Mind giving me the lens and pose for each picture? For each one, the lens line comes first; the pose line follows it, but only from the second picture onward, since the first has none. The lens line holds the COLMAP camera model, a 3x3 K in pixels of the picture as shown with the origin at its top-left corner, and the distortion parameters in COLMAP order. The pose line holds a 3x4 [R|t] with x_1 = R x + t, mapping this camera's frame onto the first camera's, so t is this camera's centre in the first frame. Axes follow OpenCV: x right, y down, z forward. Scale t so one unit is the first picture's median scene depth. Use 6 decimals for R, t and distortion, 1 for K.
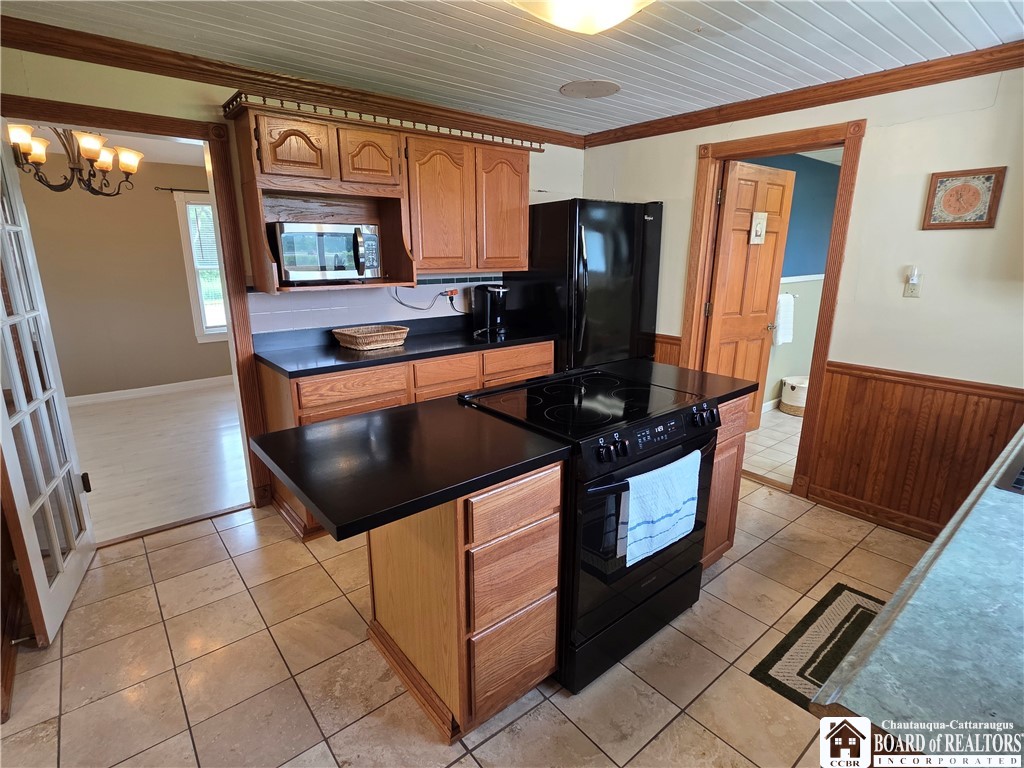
lens RADIAL K [[519.4, 0, 510.5], [0, 519.4, 383.0], [0, 0, 1]] dist [0.001417, 0.000163]
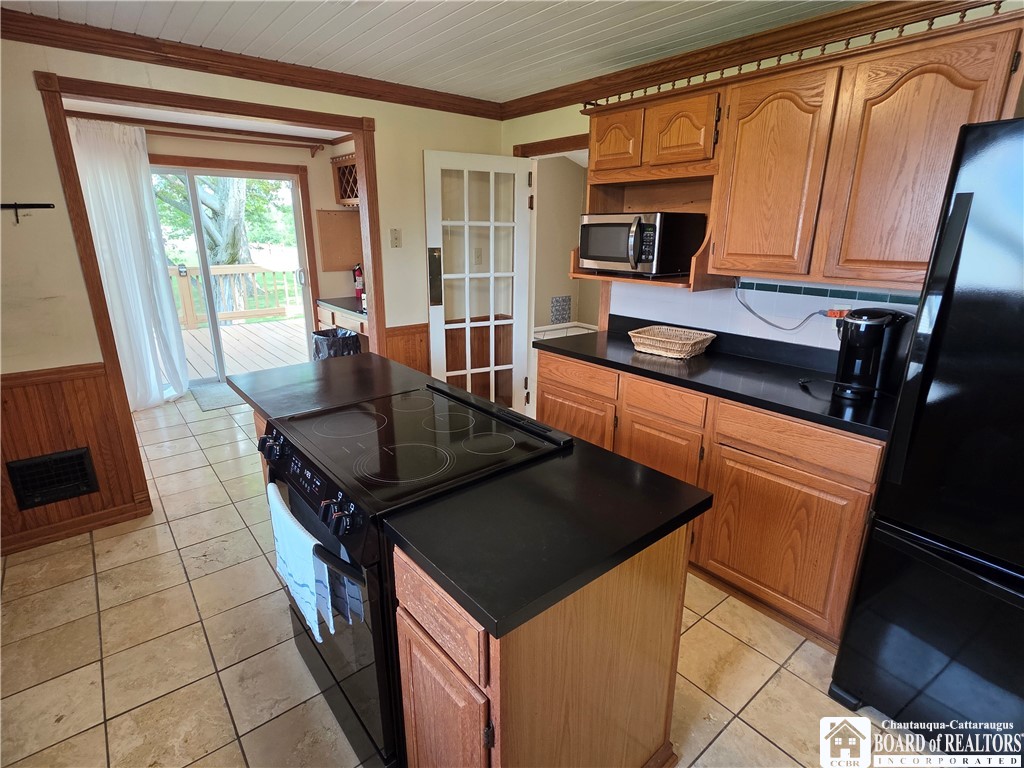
lens RADIAL K [[519.4, 0, 518.1], [0, 519.4, 381.1], [0, 0, 1]] dist [0.001417, 0.000163]
pose [[0.001935, 0.283904, -0.958851, 0.632179], [-0.250299, 0.928469, 0.274403, -0.217359], [0.968167, 0.239468, 0.072858, 0.758123]]
